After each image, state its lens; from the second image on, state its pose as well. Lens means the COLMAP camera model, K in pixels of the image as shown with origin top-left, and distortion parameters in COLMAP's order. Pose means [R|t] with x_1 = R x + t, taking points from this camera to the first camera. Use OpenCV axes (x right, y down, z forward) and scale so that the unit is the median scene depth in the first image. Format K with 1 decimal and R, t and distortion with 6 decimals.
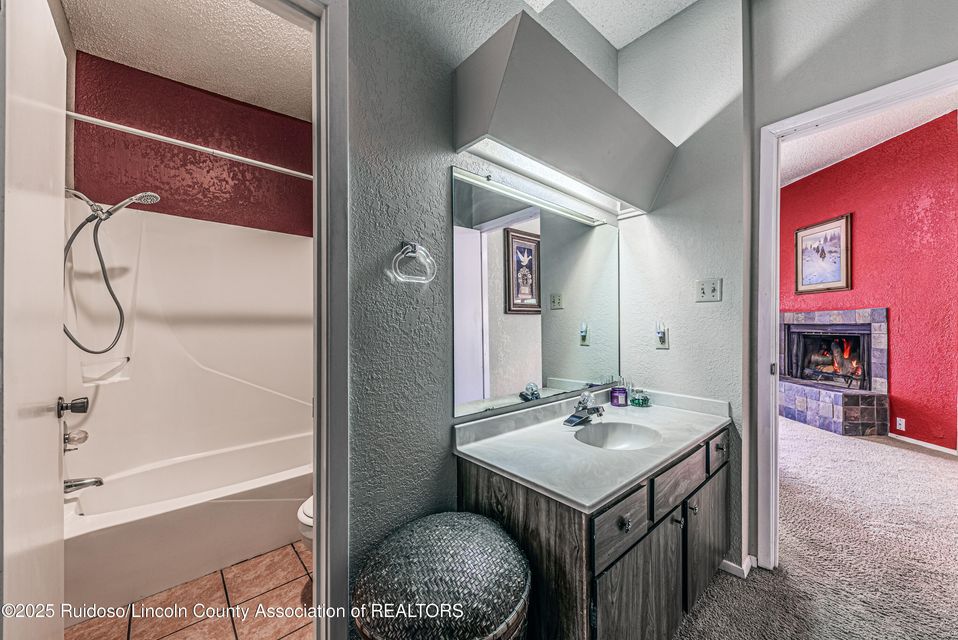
lens RADIAL K [[362.3, 0, 482.0], [0, 362.3, 321.4], [0, 0, 1]] dist [-0.005867, -0.001234]
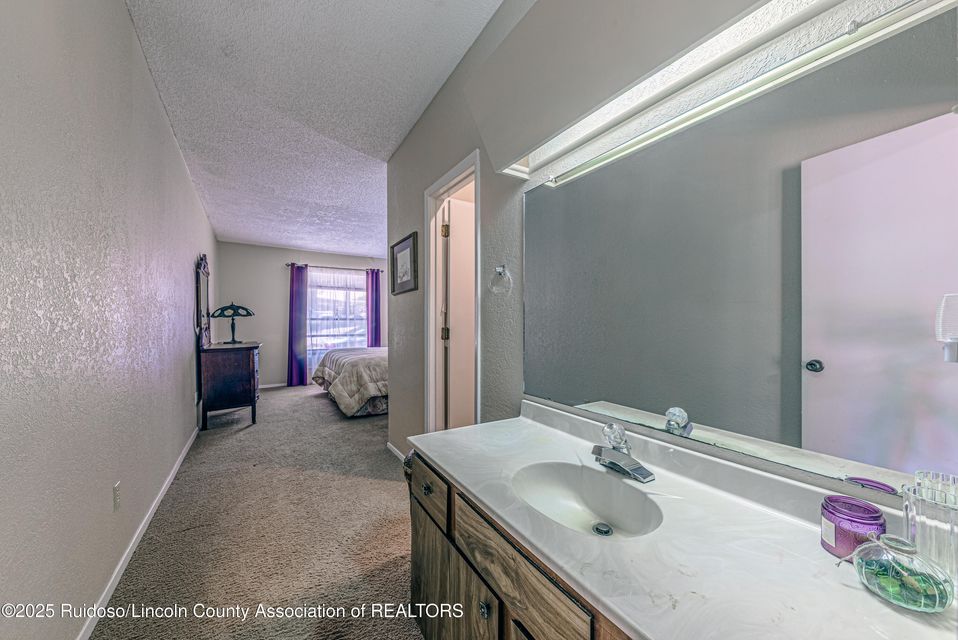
lens RADIAL K [[362.3, 0, 480.6], [0, 362.3, 320.7], [0, 0, 1]] dist [-0.005867, -0.001234]
pose [[-0.194499, 0.008291, -0.980868, 1.113226], [0.015037, 0.999872, 0.005470, 0.005238], [0.980787, -0.013685, -0.194599, 1.033336]]
